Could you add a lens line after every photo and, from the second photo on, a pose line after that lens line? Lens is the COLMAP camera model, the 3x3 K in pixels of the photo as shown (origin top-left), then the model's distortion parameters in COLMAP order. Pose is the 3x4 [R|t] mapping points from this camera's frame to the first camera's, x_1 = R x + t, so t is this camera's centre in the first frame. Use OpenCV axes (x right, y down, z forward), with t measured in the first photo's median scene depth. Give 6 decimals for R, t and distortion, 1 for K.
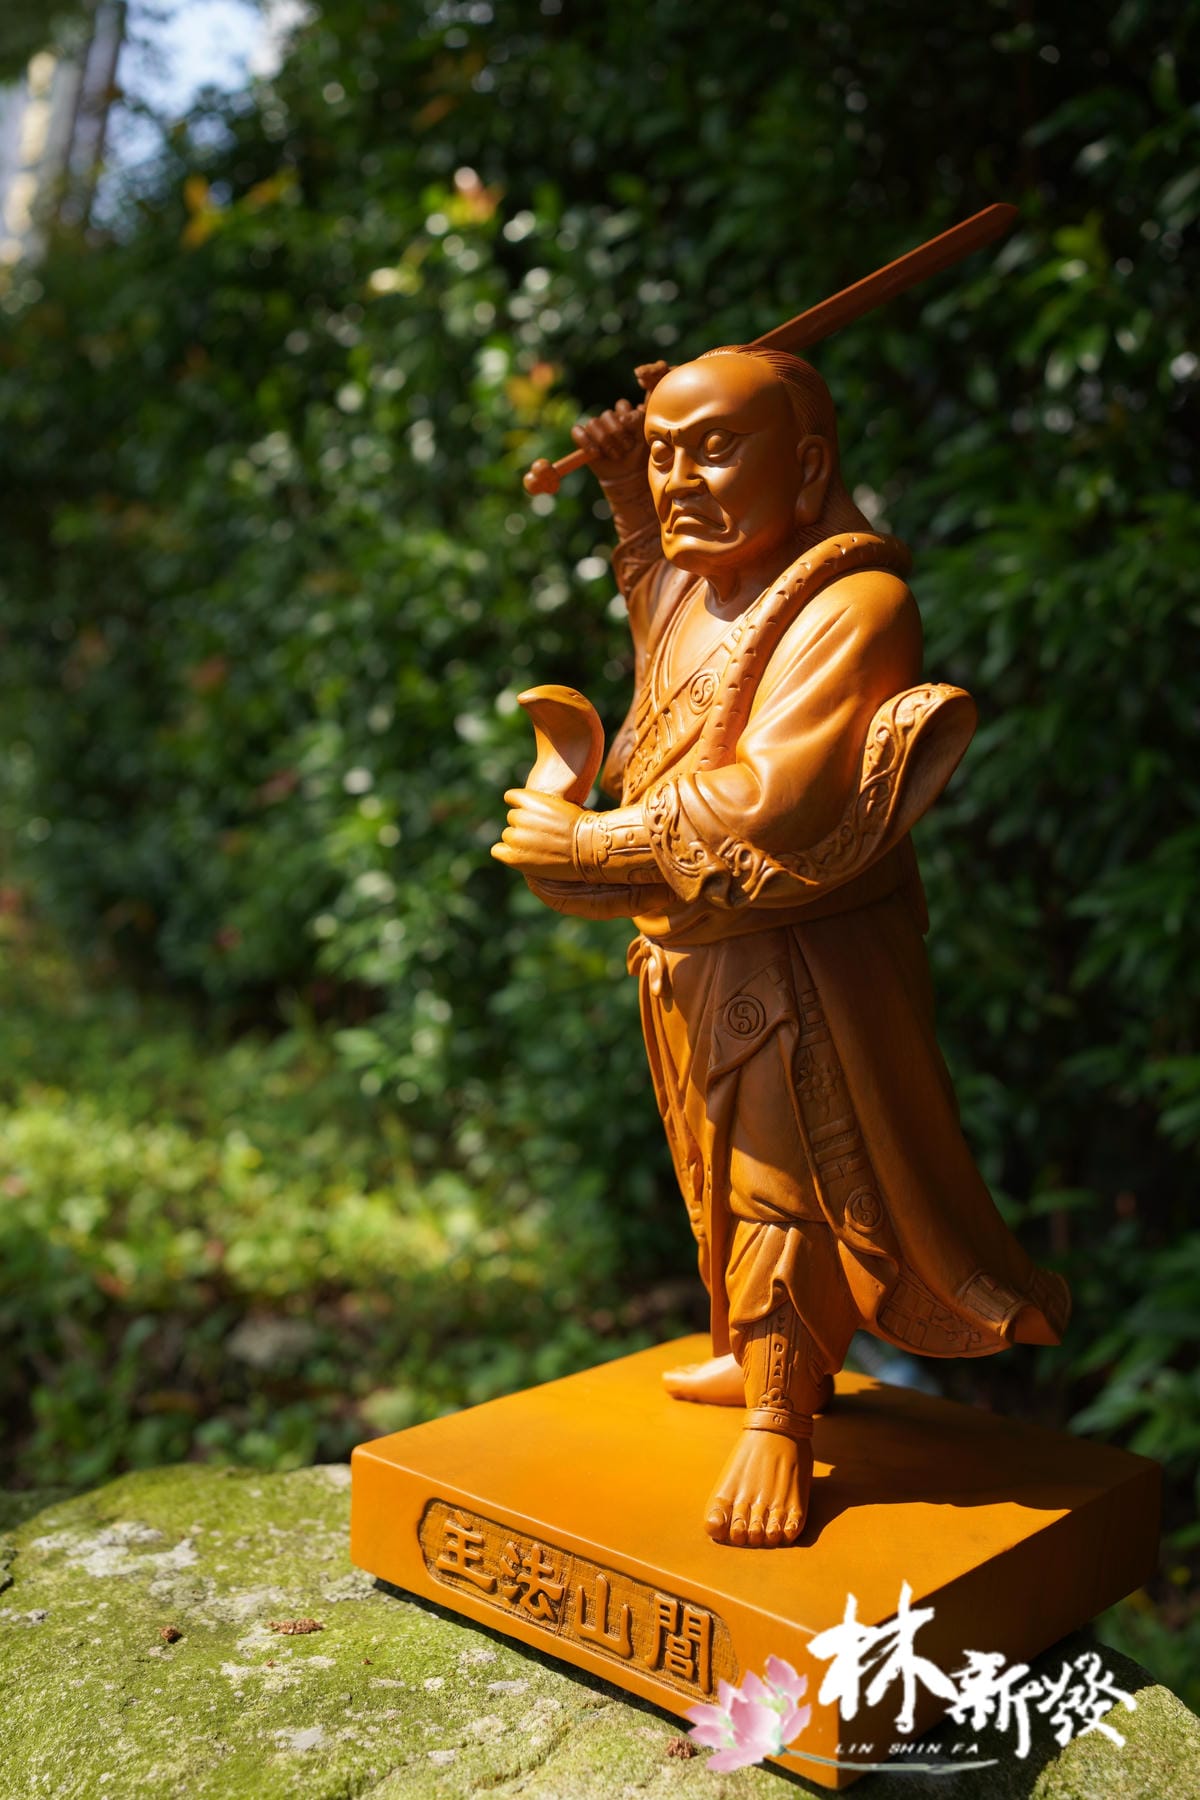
lens RADIAL K [[1859.6, 0, 600.0], [0, 1859.6, 900.0], [0, 0, 1]] dist [0.014753, 0.027307]
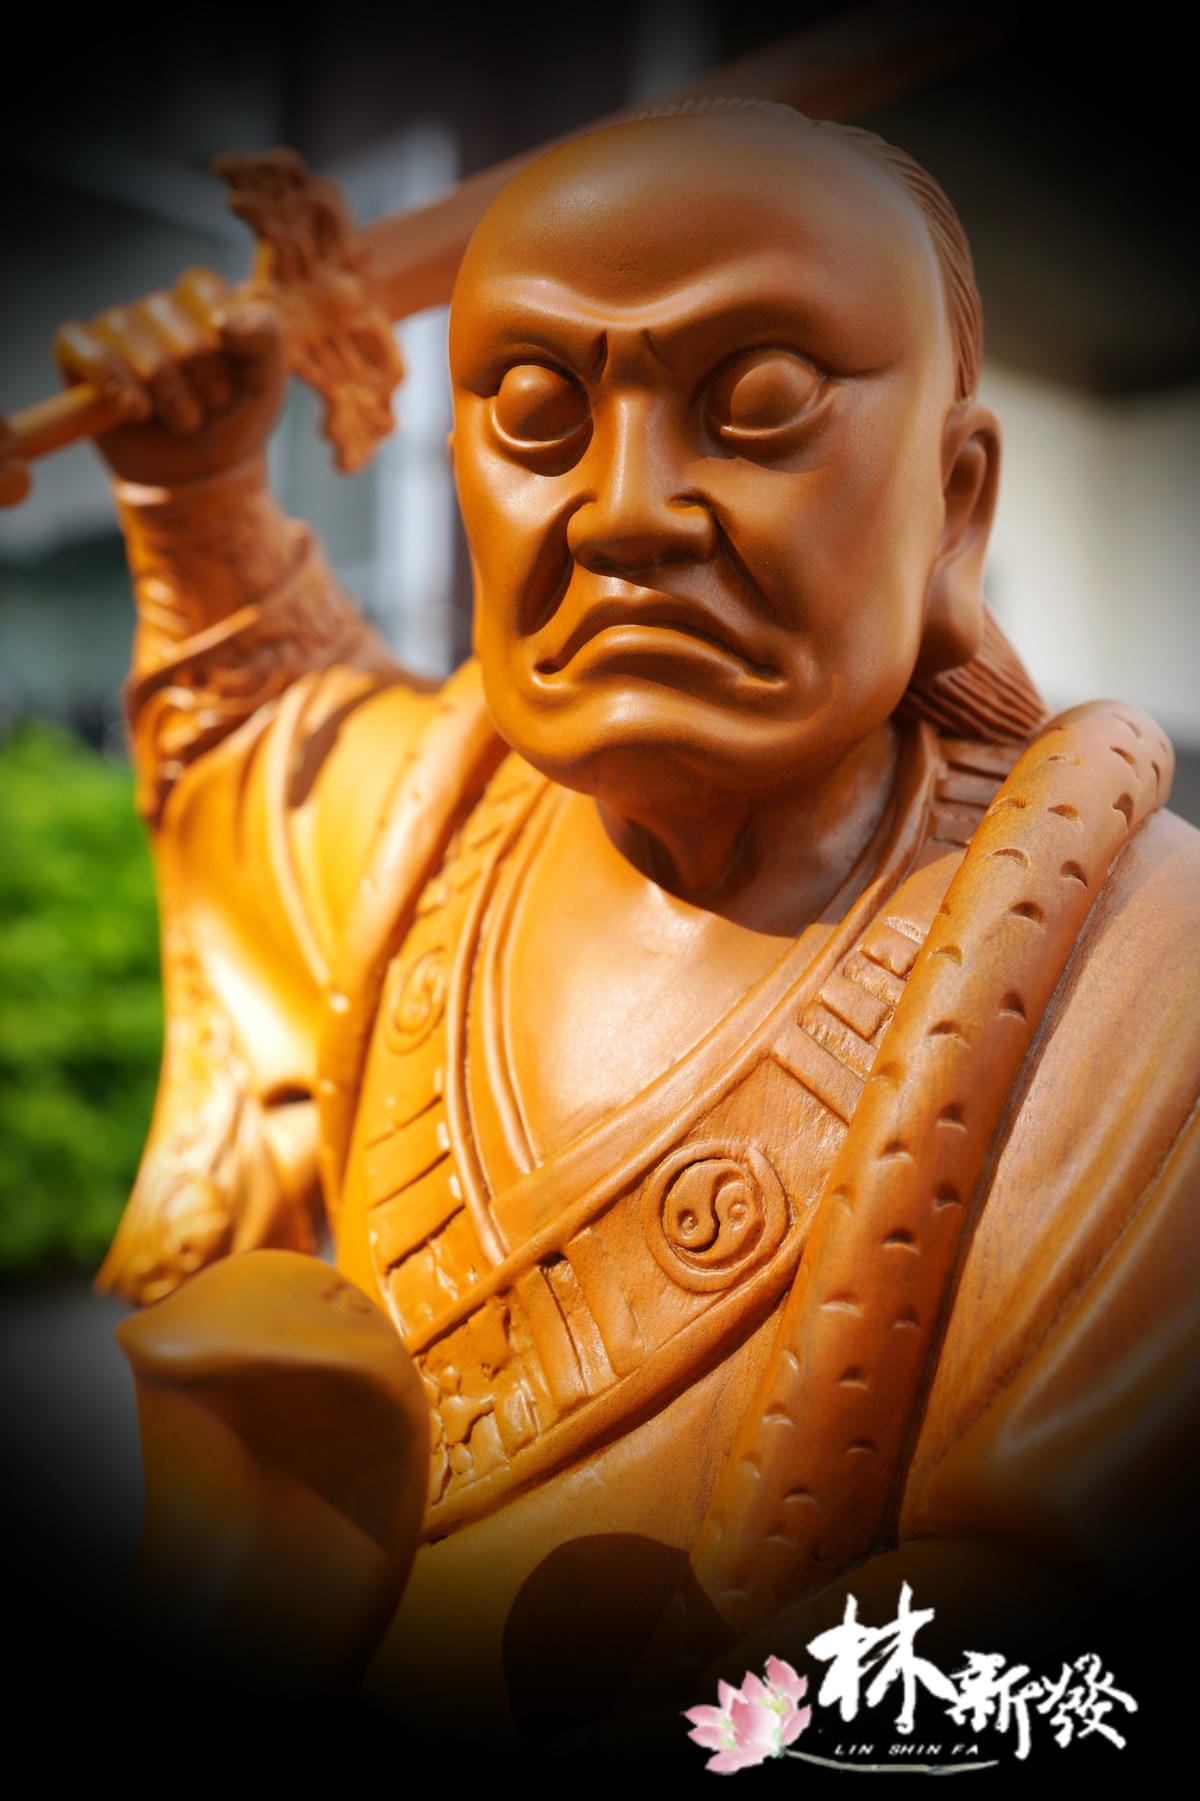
lens RADIAL K [[1860.6, 0, 600.0], [0, 1860.6, 900.5], [0, 0, 1]] dist [0.014753, 0.027307]
pose [[0.895240, -0.005497, 0.445550, -0.094171], [0.017884, 0.999561, -0.023602, -0.156322], [-0.445225, 0.029098, 0.894946, 0.741358]]
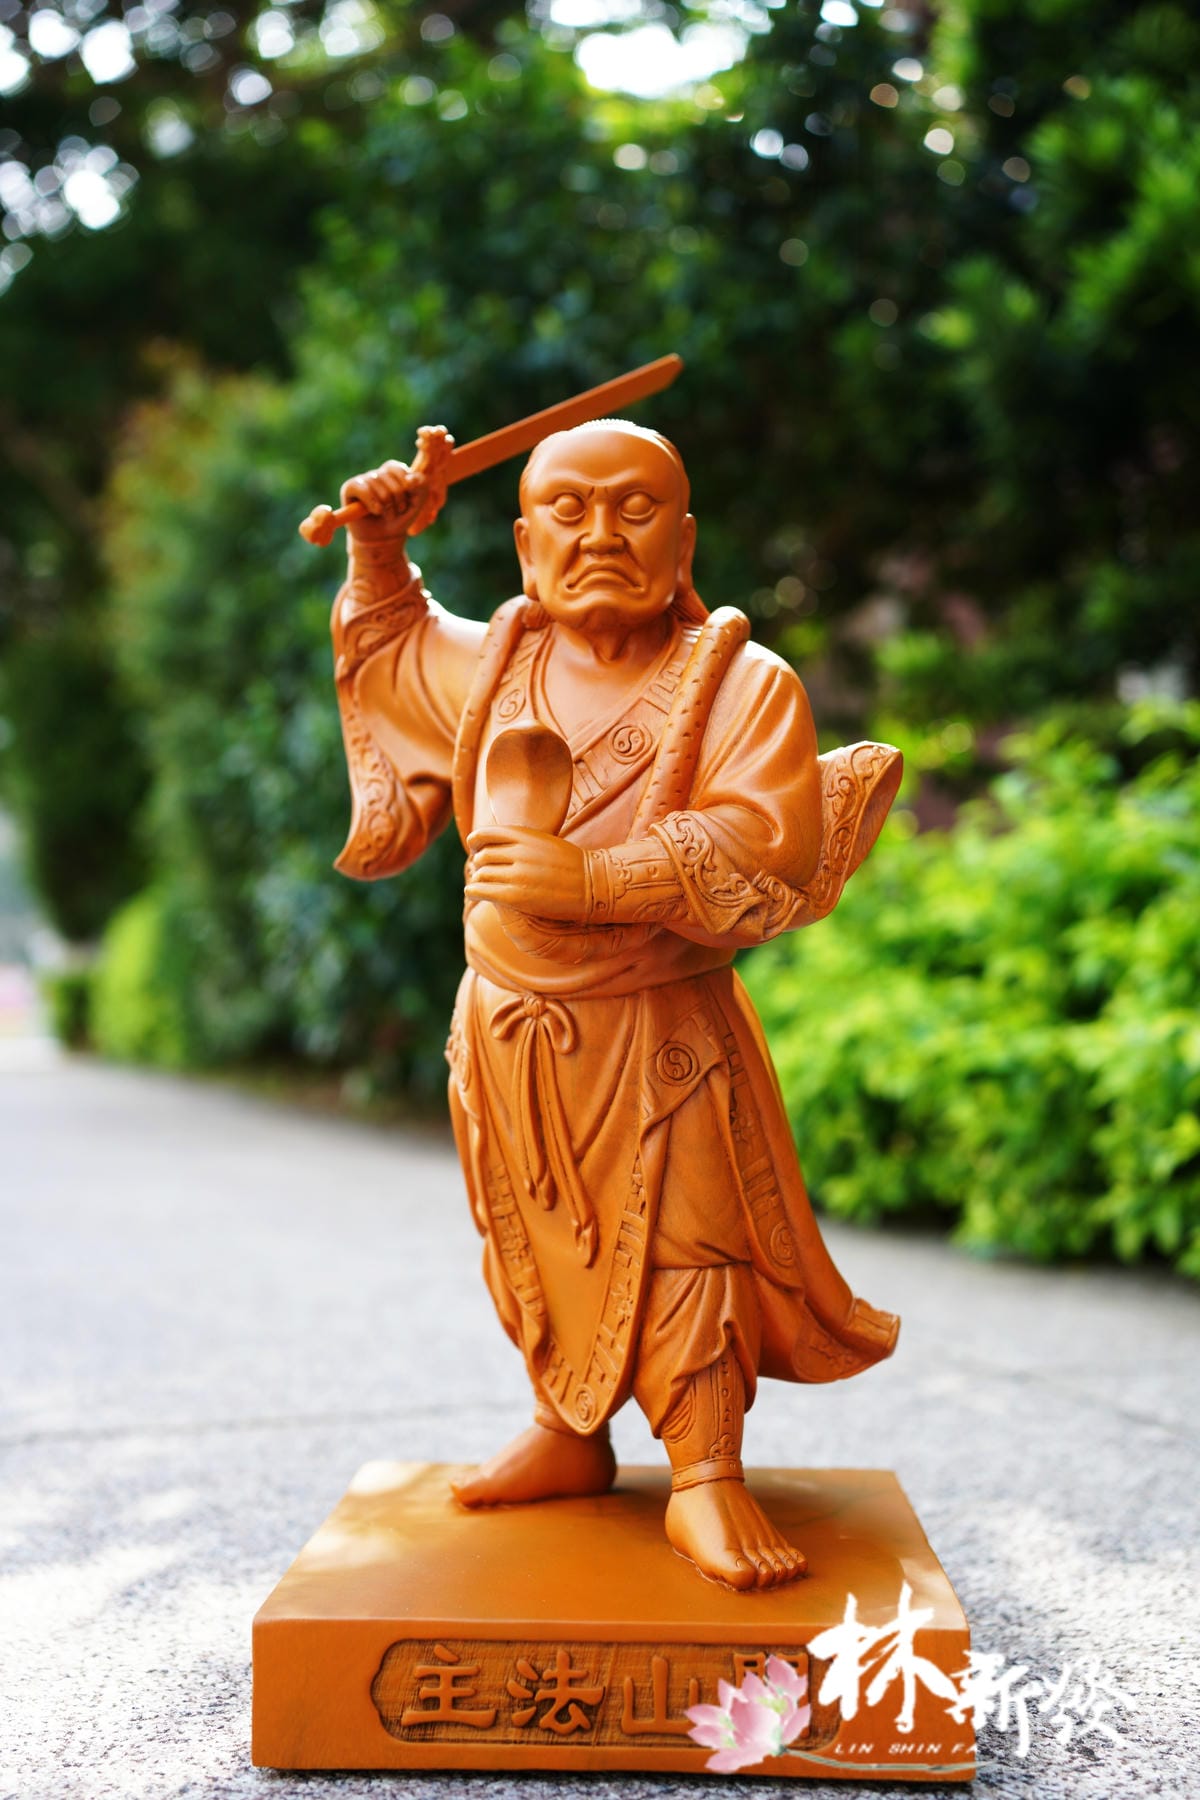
lens RADIAL K [[1859.6, 0, 600.0], [0, 1859.6, 900.0], [0, 0, 1]] dist [0.014753, 0.027307]
pose [[0.761942, 0.028352, 0.647024, -0.612448], [0.058345, 0.991974, -0.112174, 0.086258], [-0.645011, 0.123221, 0.754173, 0.256773]]
